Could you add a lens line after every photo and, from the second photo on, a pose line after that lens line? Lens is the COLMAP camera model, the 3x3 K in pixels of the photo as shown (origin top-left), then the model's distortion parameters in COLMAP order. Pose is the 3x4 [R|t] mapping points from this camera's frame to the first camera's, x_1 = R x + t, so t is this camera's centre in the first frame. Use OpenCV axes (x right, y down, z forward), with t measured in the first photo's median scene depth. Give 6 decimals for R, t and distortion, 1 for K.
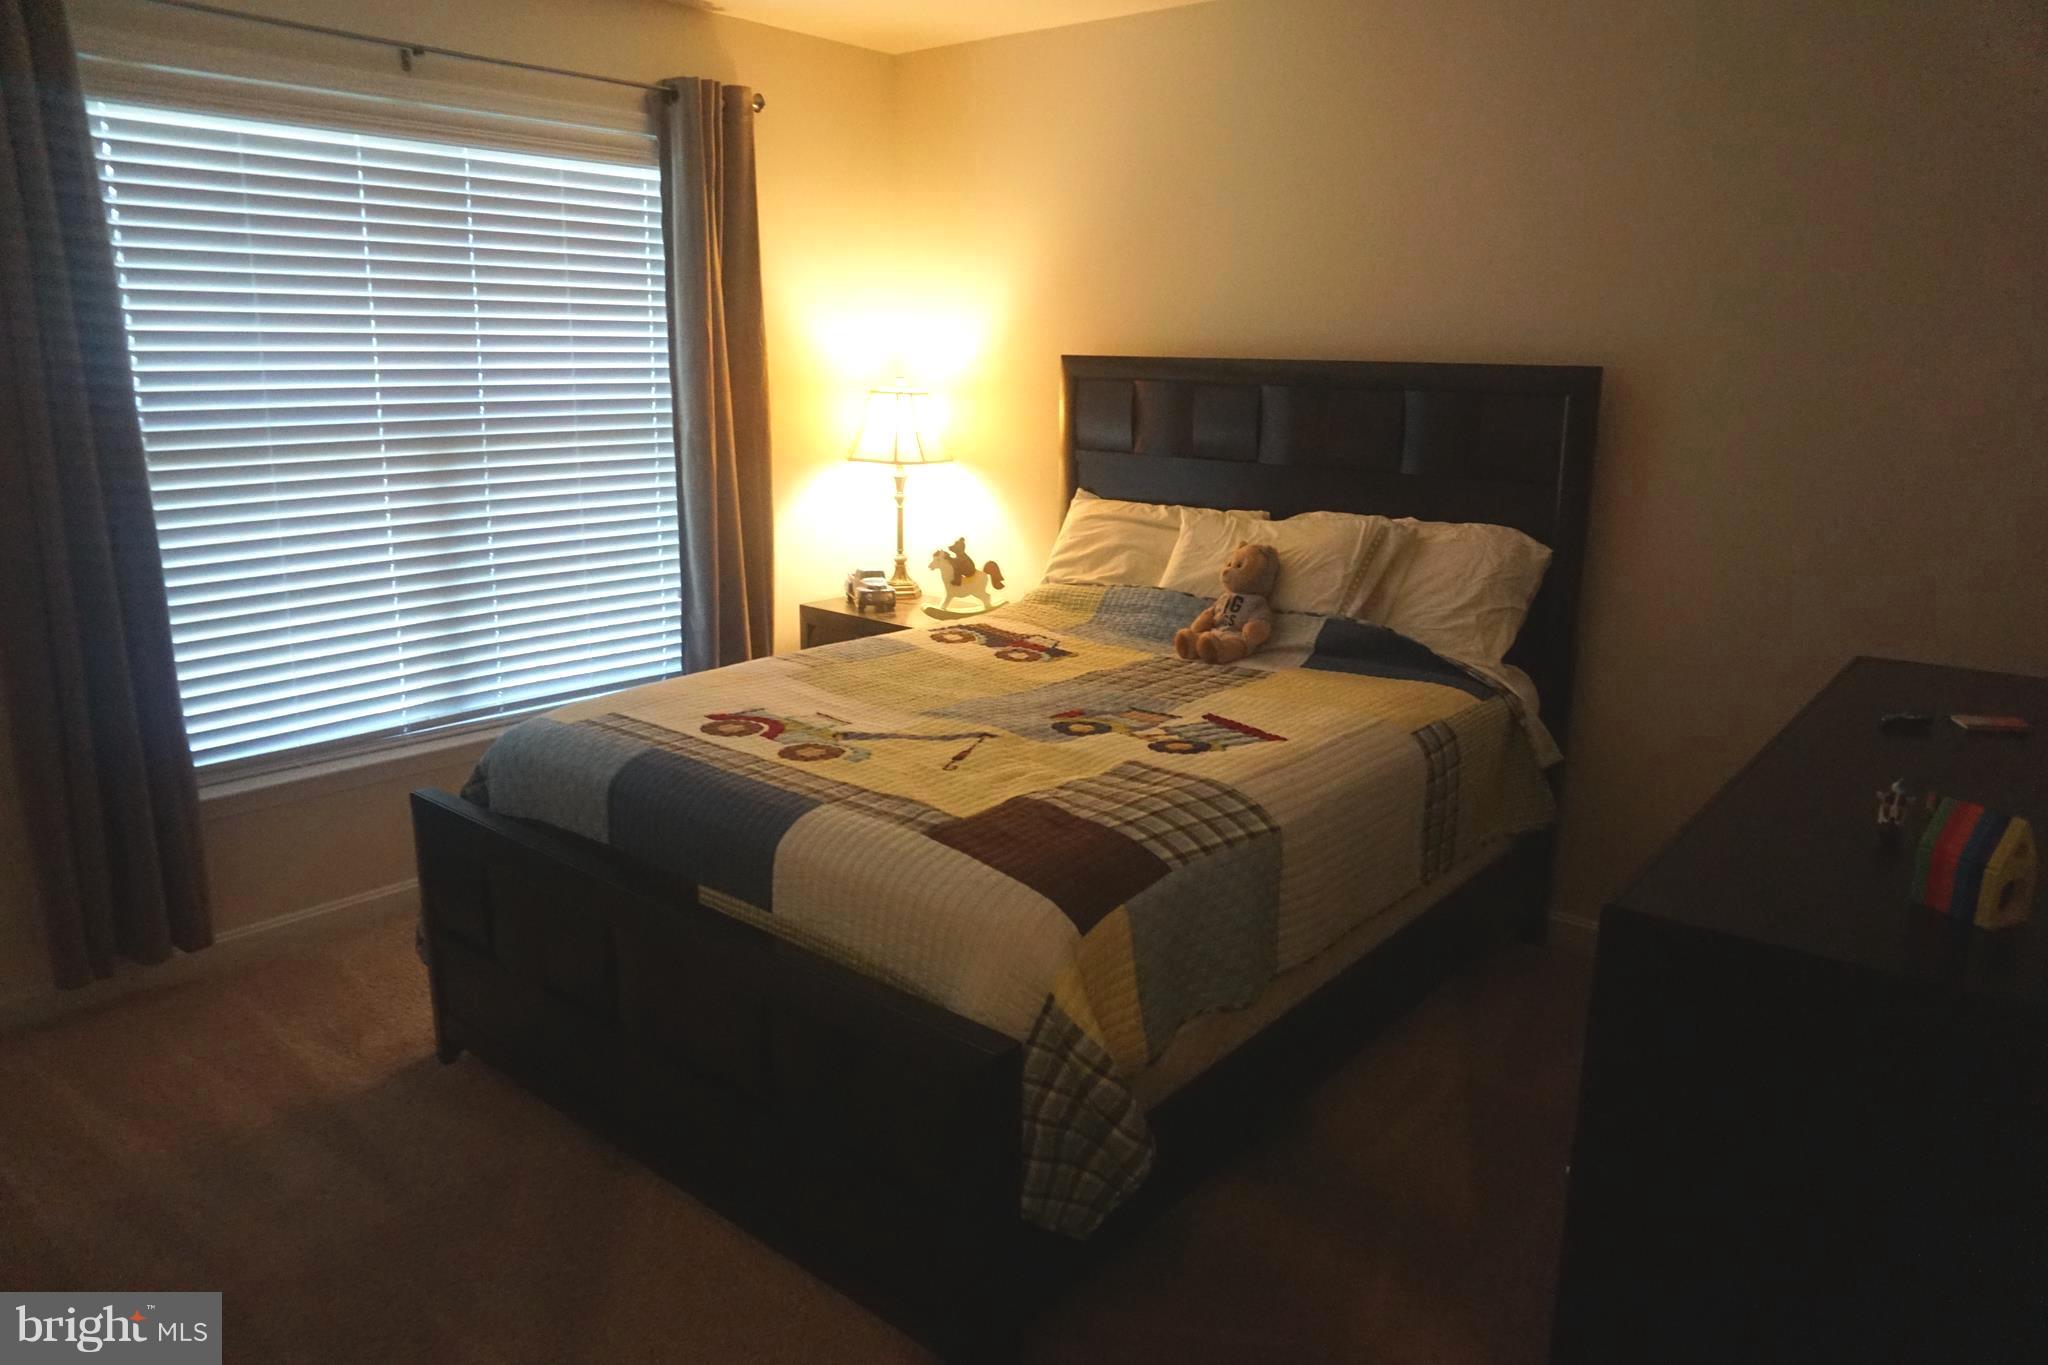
lens RADIAL K [[1356.9, 0, 1024.0], [0, 1356.9, 682.5], [0, 0, 1]] dist [-0.065749, 0.061222]
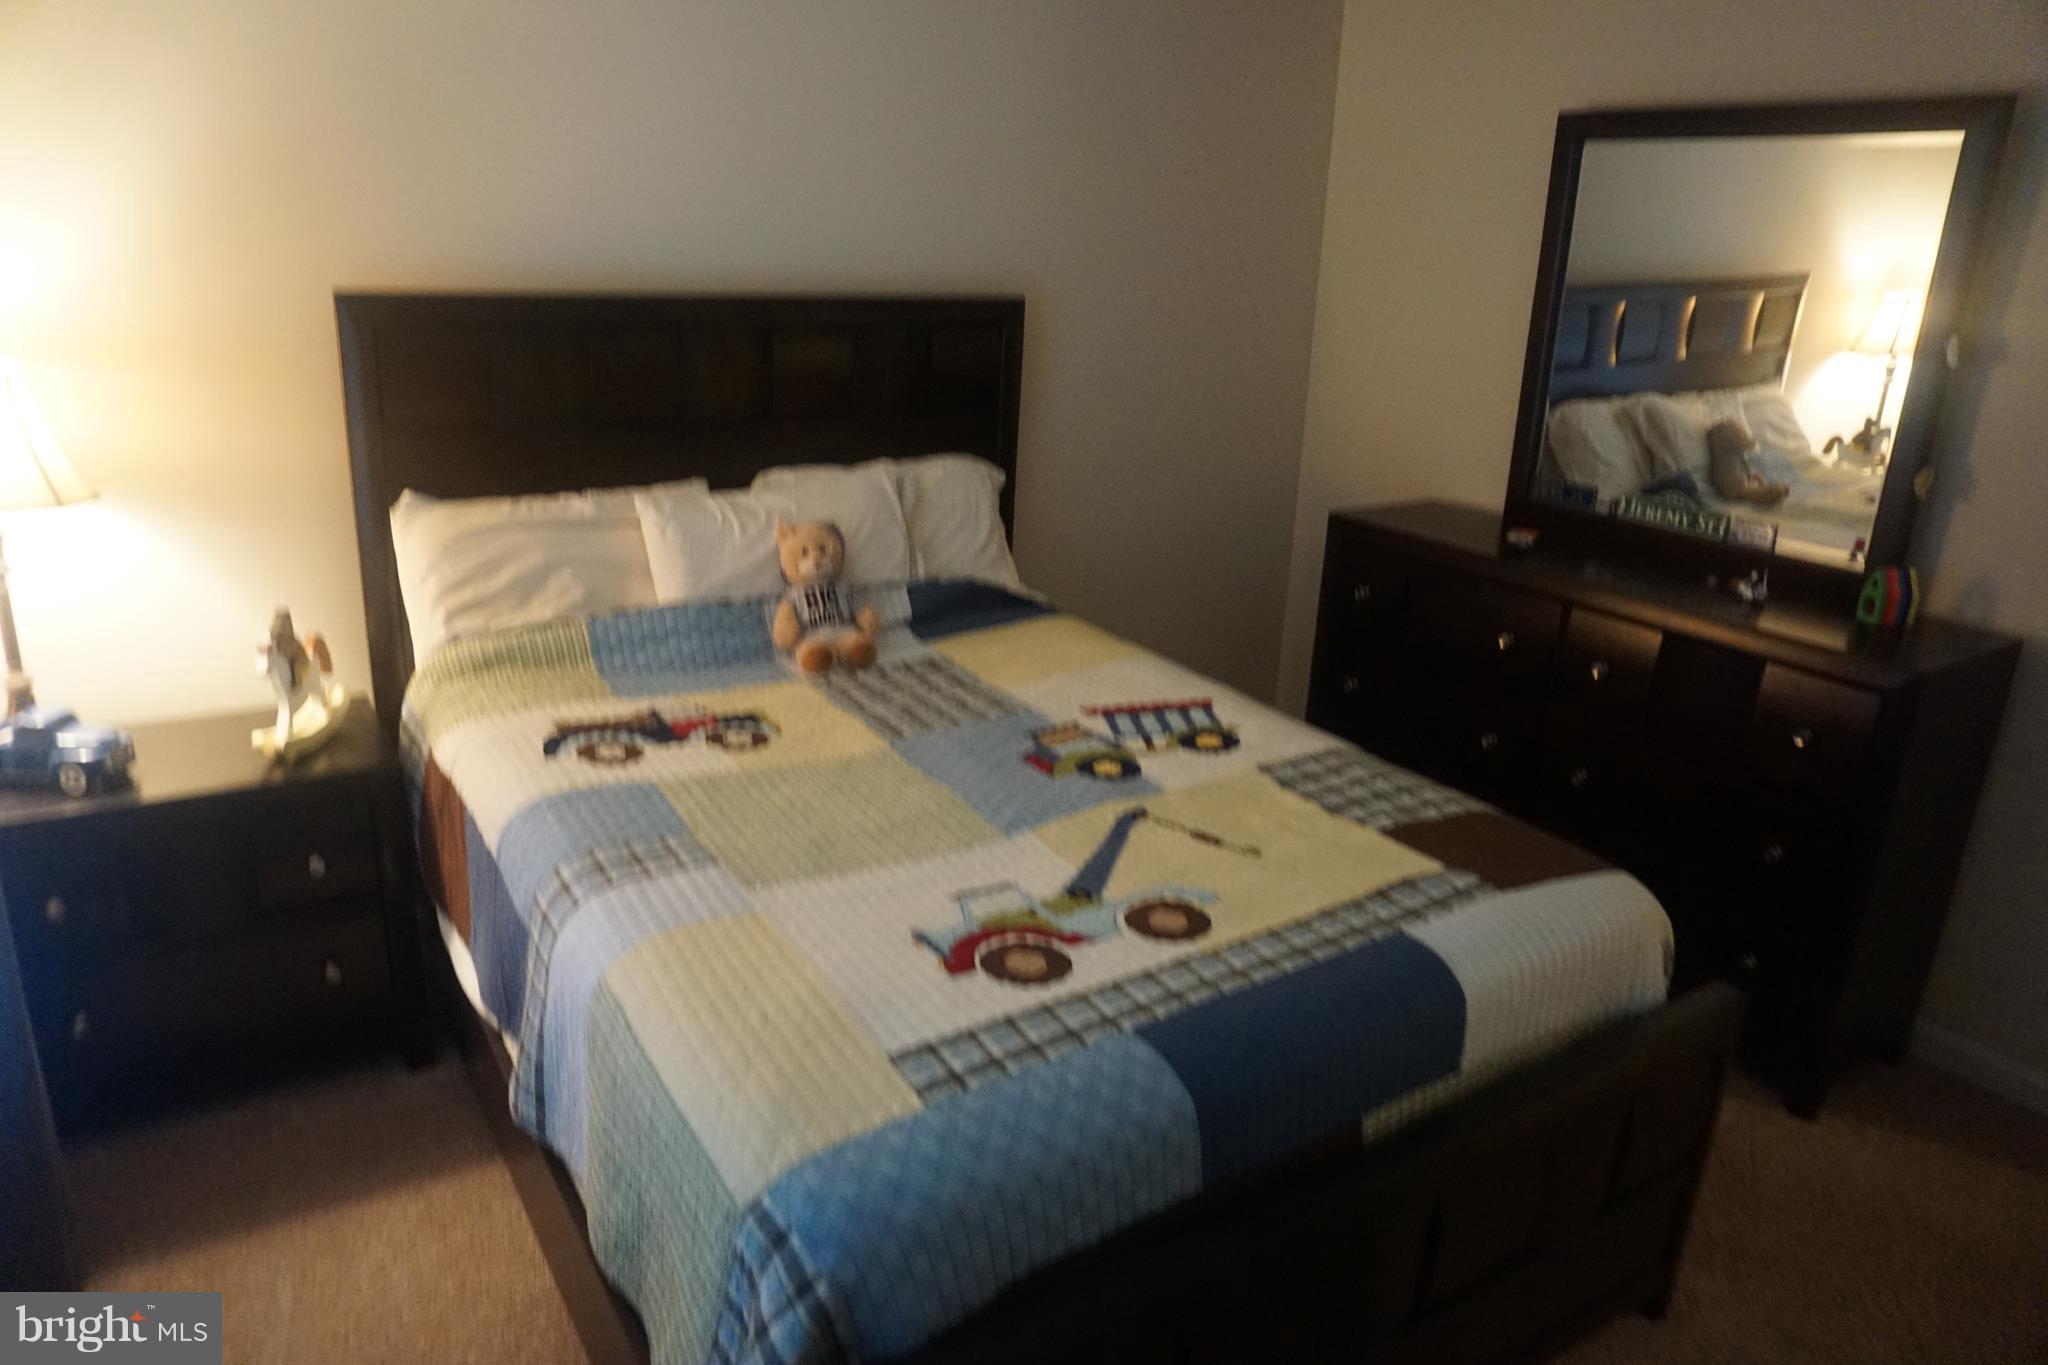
lens RADIAL K [[1356.9, 0, 1024.0], [0, 1356.9, 682.5], [0, 0, 1]] dist [-0.065749, 0.061222]
pose [[0.259861, -0.296065, 0.919140, -0.763622], [0.182888, 0.949702, 0.254202, -0.252391], [-0.948169, 0.102043, 0.300937, 0.806337]]
